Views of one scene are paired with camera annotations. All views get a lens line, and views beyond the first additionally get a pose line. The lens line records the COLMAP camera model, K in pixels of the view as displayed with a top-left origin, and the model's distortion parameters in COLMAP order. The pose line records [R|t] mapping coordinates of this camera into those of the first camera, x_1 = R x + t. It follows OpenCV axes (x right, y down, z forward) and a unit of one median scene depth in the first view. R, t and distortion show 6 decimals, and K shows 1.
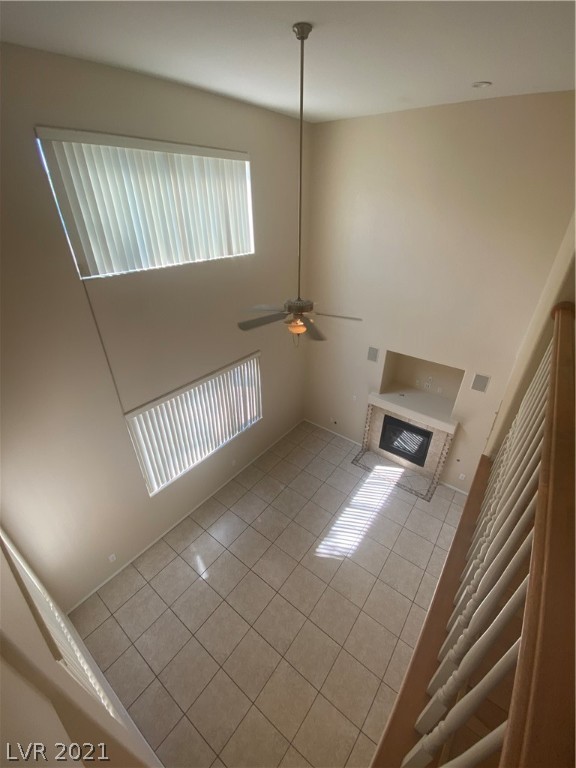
lens RADIAL K [[309.3, 0, 278.5], [0, 309.3, 381.3], [0, 0, 1]] dist [0.003369, -0.004989]
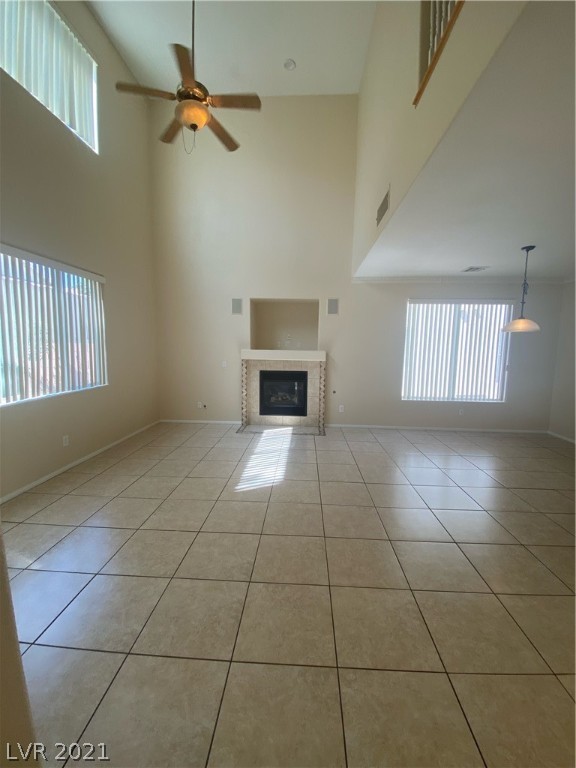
lens RADIAL K [[309.3, 0, 294.8], [0, 309.3, 379.5], [0, 0, 1]] dist [0.003369, -0.004989]
pose [[0.799598, -0.035652, 0.599476, -0.151374], [0.271459, 0.911888, -0.307848, 0.484982], [-0.535679, 0.408888, 0.738822, 0.264825]]
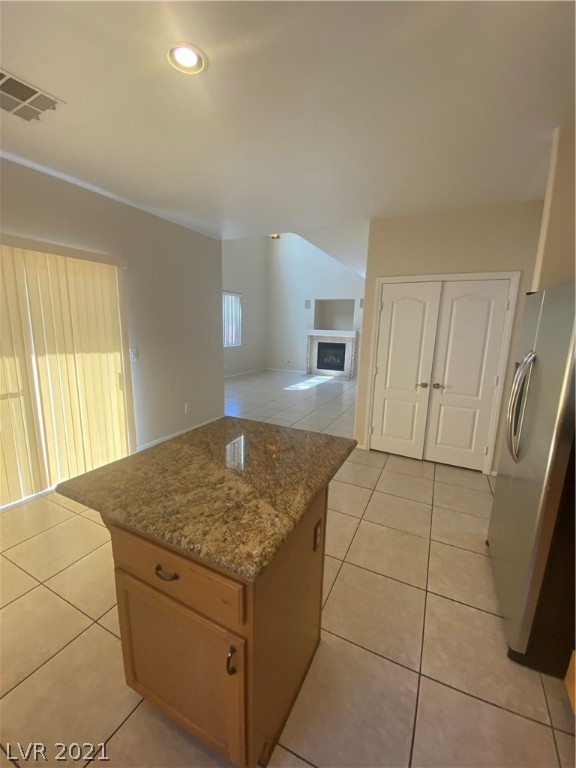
lens RADIAL K [[309.3, 0, 285.8], [0, 309.3, 384.7], [0, 0, 1]] dist [0.003369, -0.004989]
pose [[0.977687, 0.009273, 0.209863, -0.170133], [0.060936, 0.943550, -0.325576, 0.888501], [-0.201035, 0.331099, 0.921932, -0.410618]]
